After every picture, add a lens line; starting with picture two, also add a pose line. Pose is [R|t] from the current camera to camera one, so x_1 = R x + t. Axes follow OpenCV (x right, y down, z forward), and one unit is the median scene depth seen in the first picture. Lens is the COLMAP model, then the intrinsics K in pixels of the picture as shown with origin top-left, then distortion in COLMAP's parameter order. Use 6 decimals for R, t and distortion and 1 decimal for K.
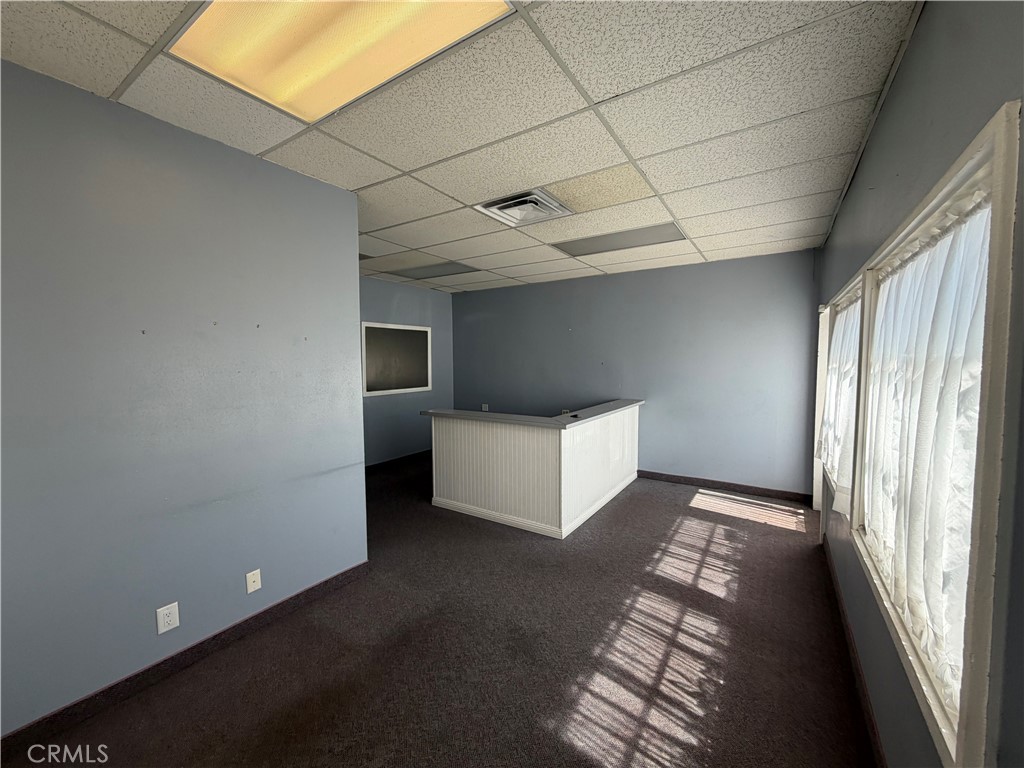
lens RADIAL K [[409.5, 0, 506.8], [0, 409.5, 387.7], [0, 0, 1]] dist [-0.002398, 0.000135]
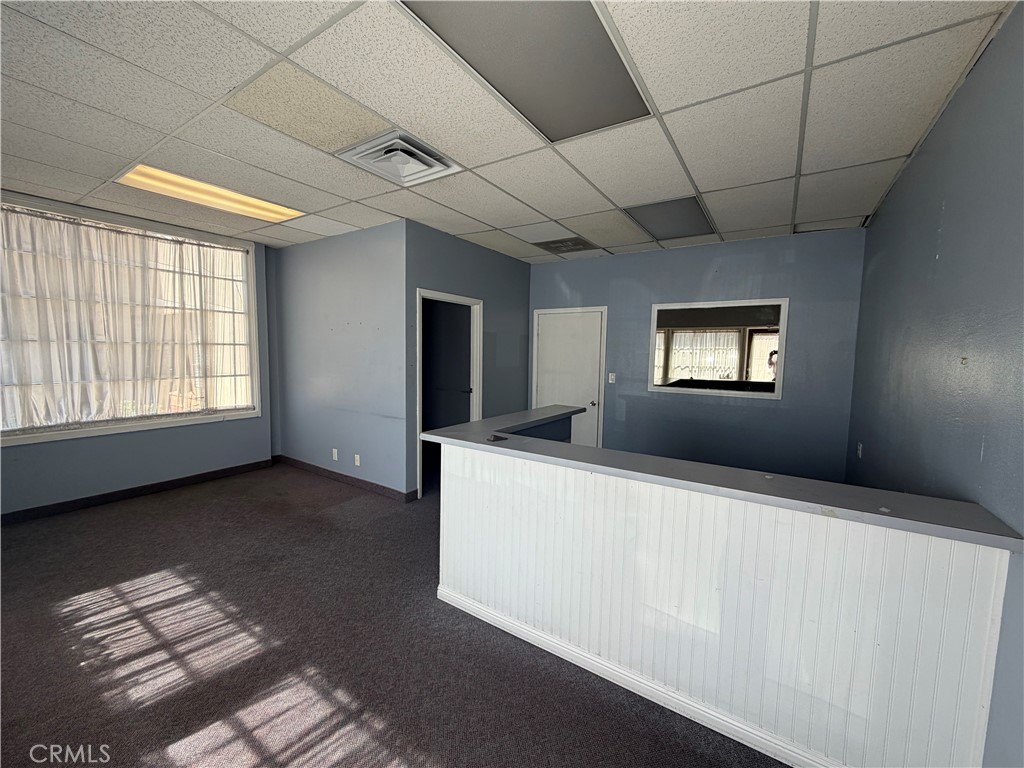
lens RADIAL K [[409.5, 0, 512.6], [0, 409.5, 387.1], [0, 0, 1]] dist [-0.002398, 0.000135]
pose [[0.002278, 0.092410, -0.995718, 1.267647], [-0.089551, 0.991739, 0.091836, -0.098936], [0.995980, 0.088959, 0.010535, 1.723838]]
